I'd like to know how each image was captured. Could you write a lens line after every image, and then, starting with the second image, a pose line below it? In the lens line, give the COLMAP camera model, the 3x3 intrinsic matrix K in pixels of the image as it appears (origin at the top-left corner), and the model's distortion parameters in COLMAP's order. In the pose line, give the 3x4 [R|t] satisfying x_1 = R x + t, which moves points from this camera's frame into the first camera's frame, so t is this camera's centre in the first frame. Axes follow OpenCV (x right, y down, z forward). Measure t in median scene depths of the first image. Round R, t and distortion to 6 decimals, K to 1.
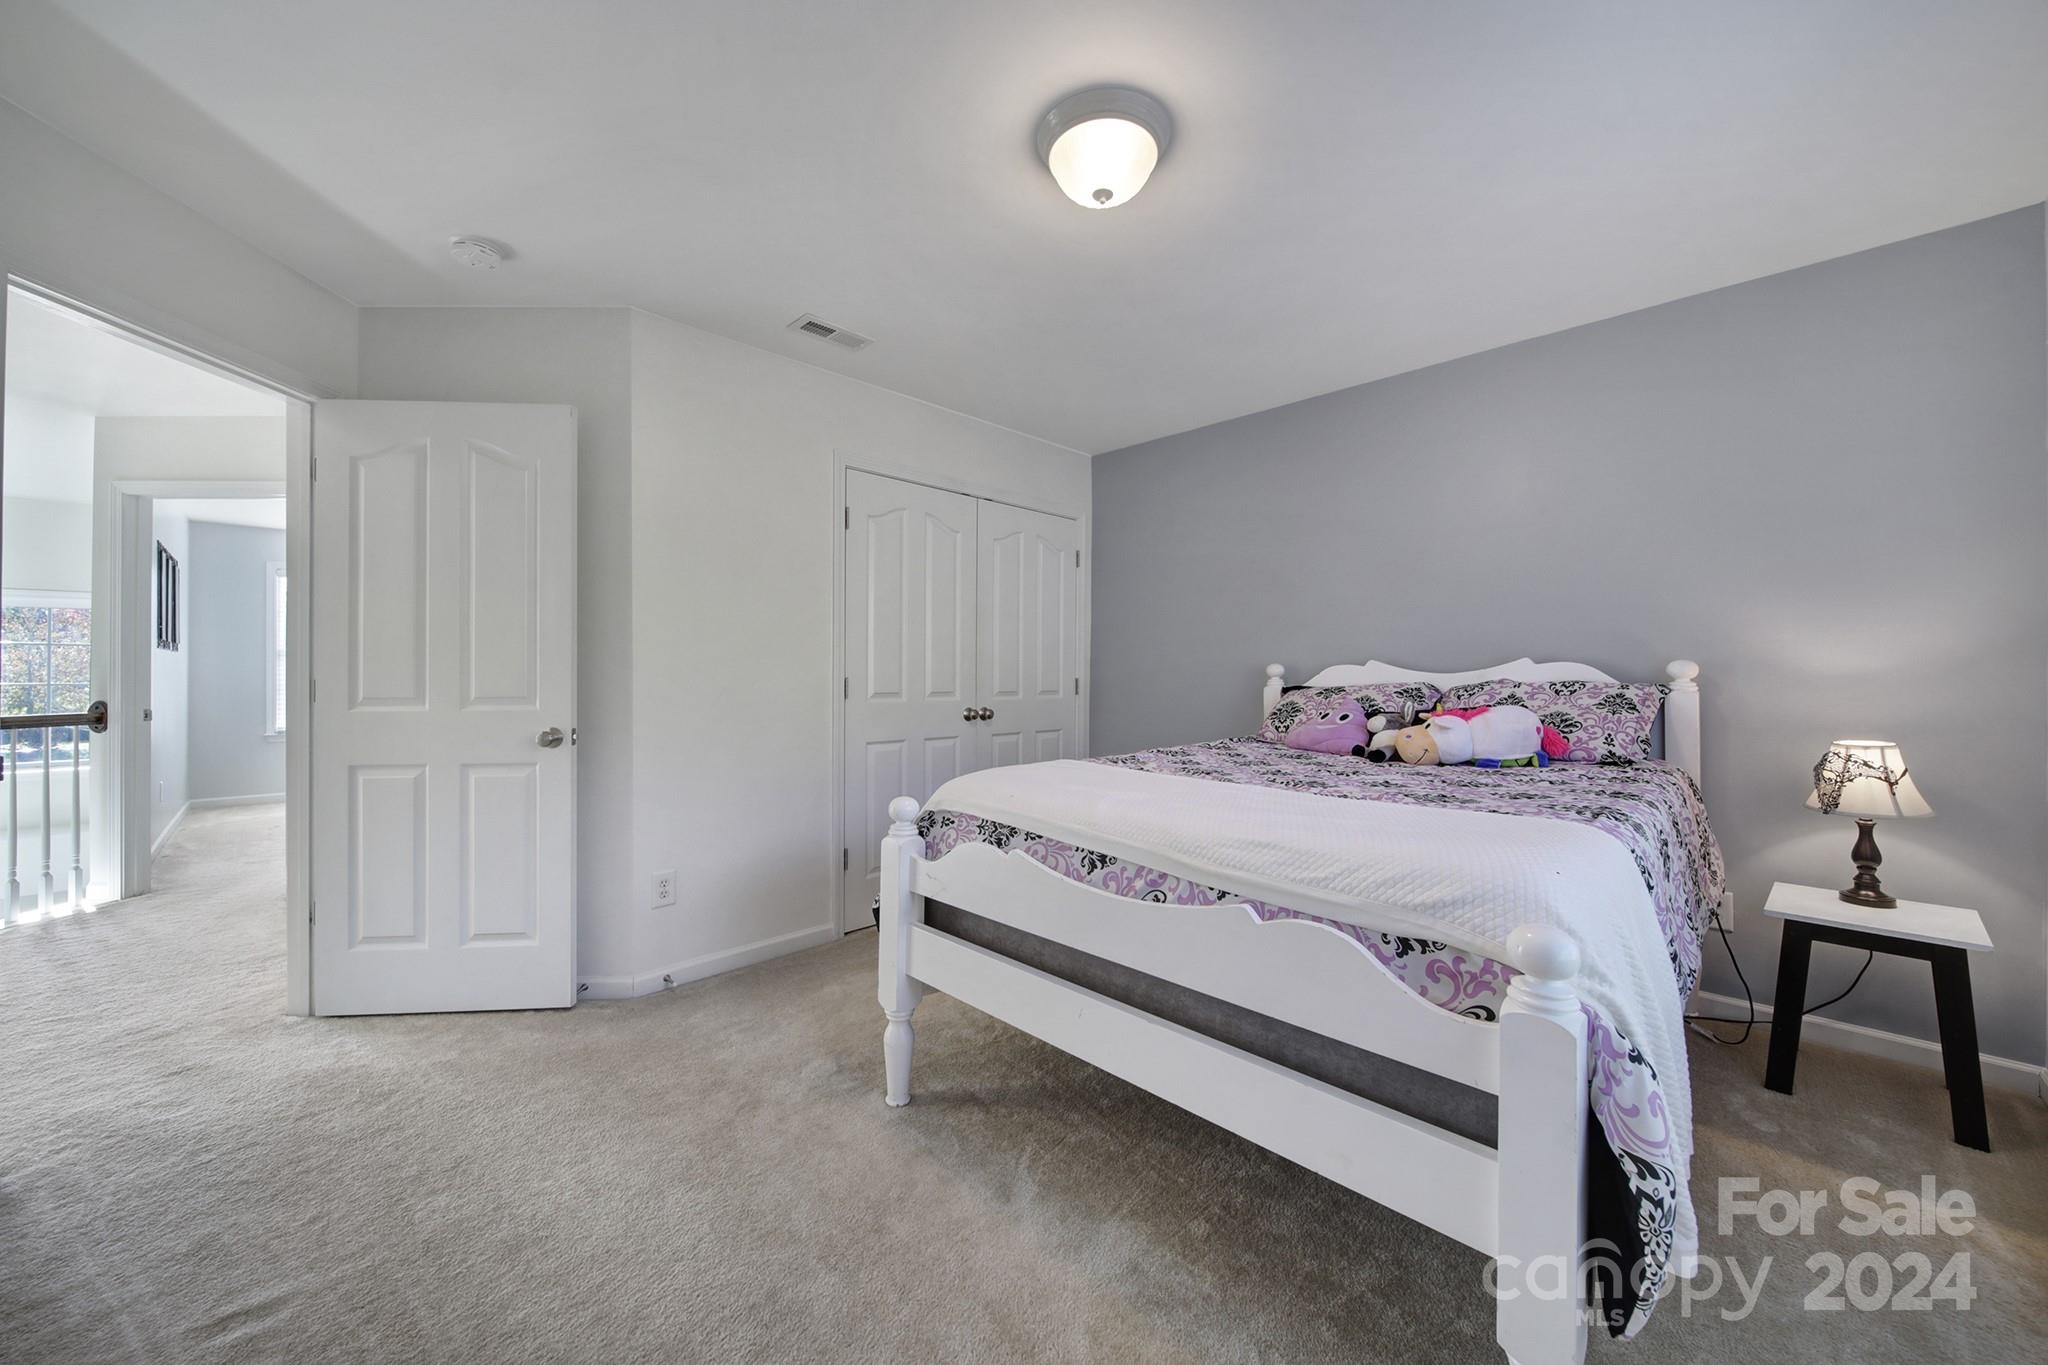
lens RADIAL K [[724.1, 0, 1027.8], [0, 724.1, 678.6], [0, 0, 1]] dist [-0.000655, -0.000373]
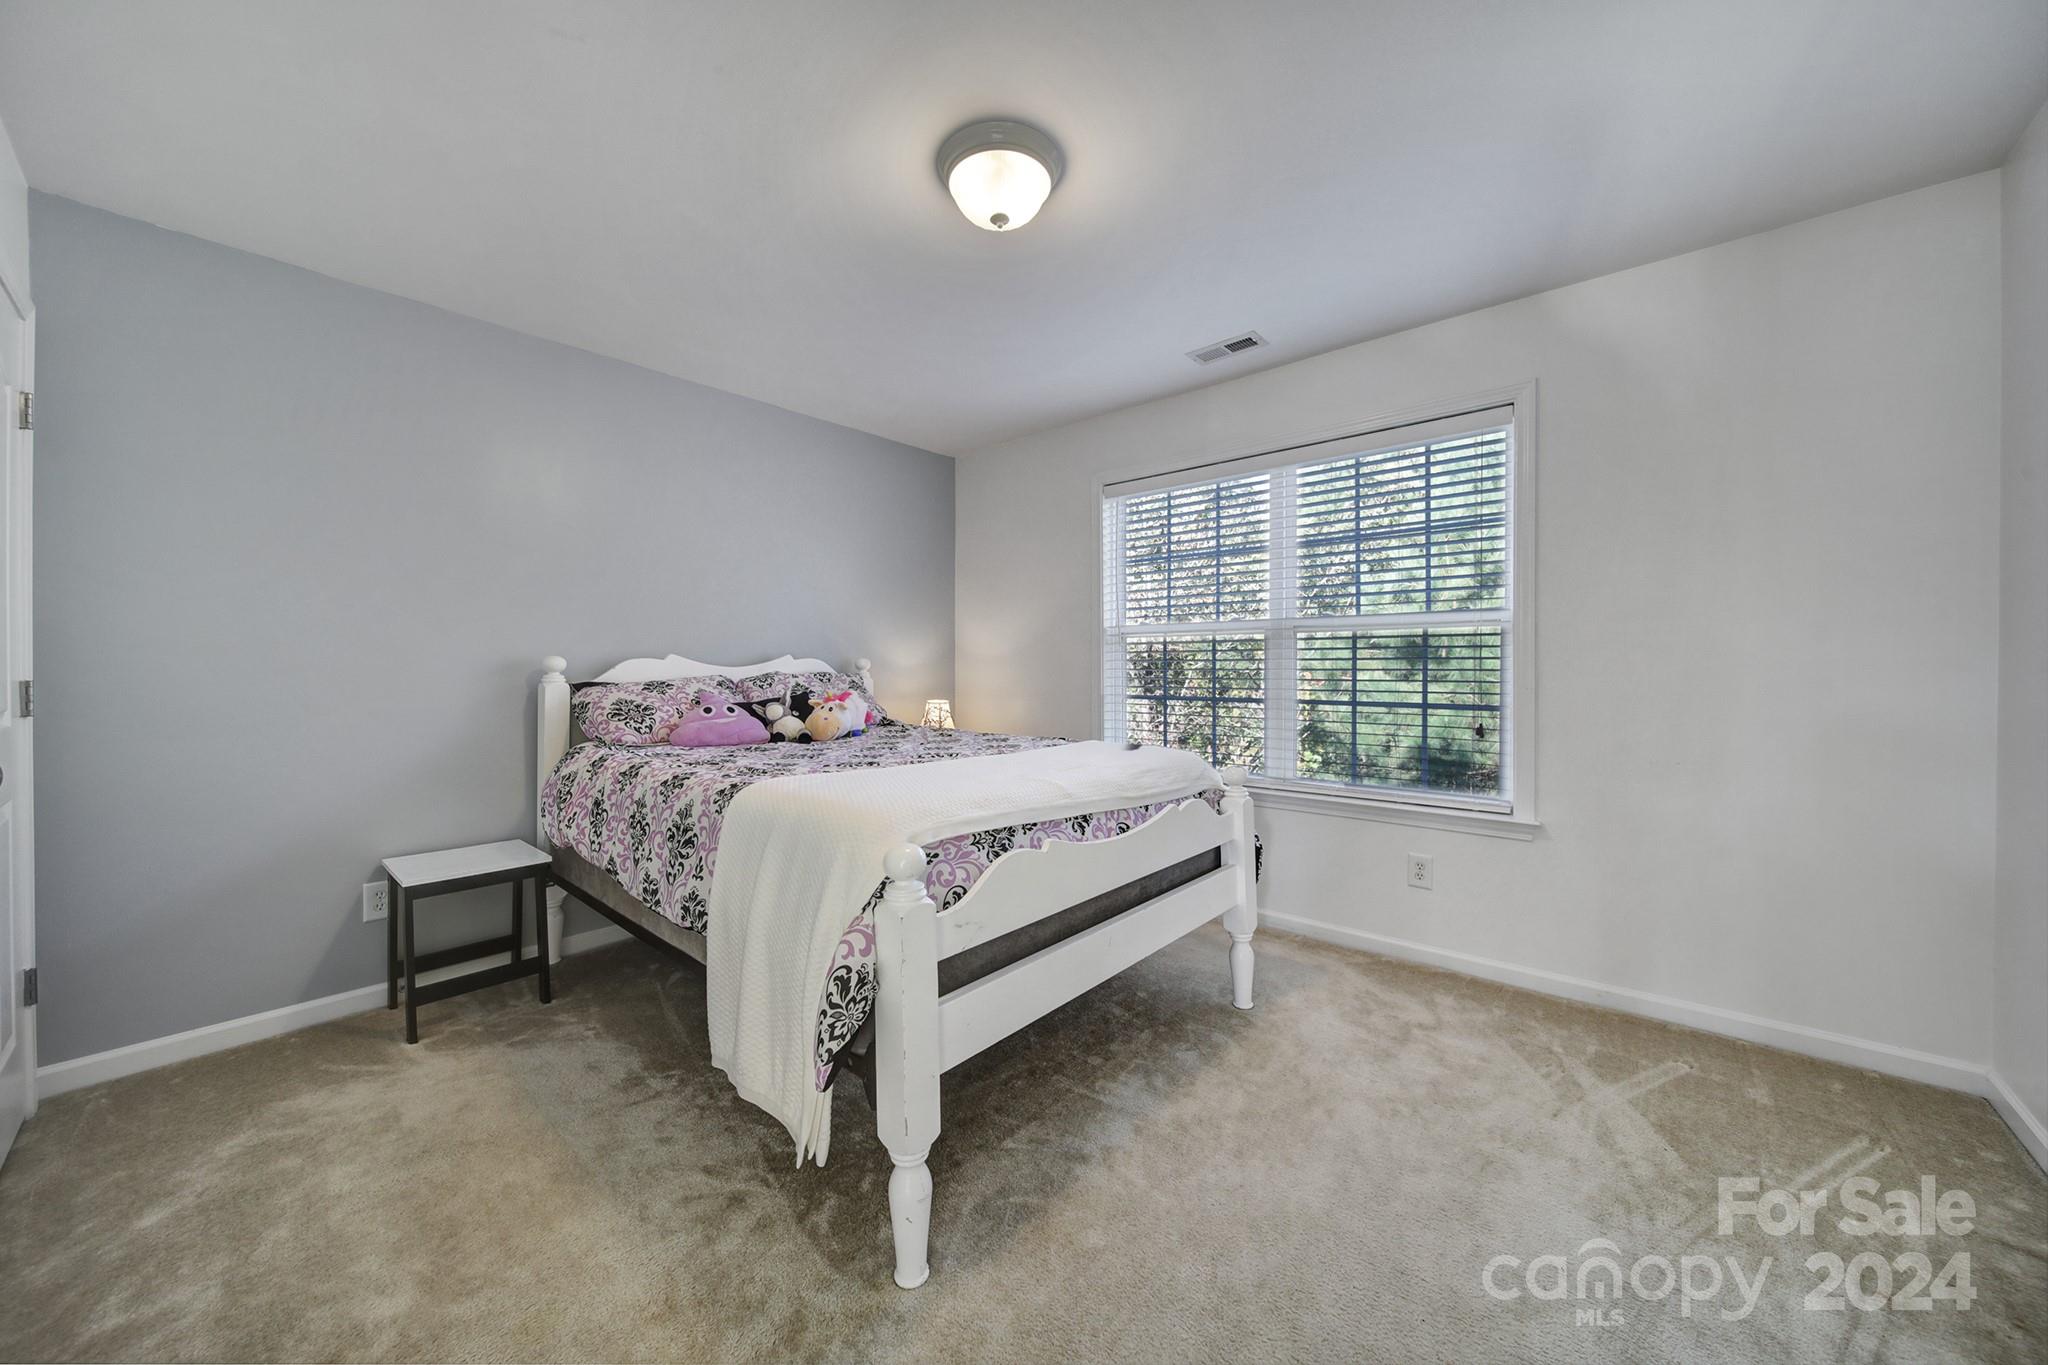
lens RADIAL K [[719.8, 0, 1016.6], [0, 719.8, 664.3], [0, 0, 1]] dist [0.000538, 0.000079]
pose [[-0.045734, 0.000500, 0.998954, -0.993735], [0.006486, 0.999979, -0.000204, -0.014577], [-0.998933, 0.006470, -0.045736, 1.035590]]
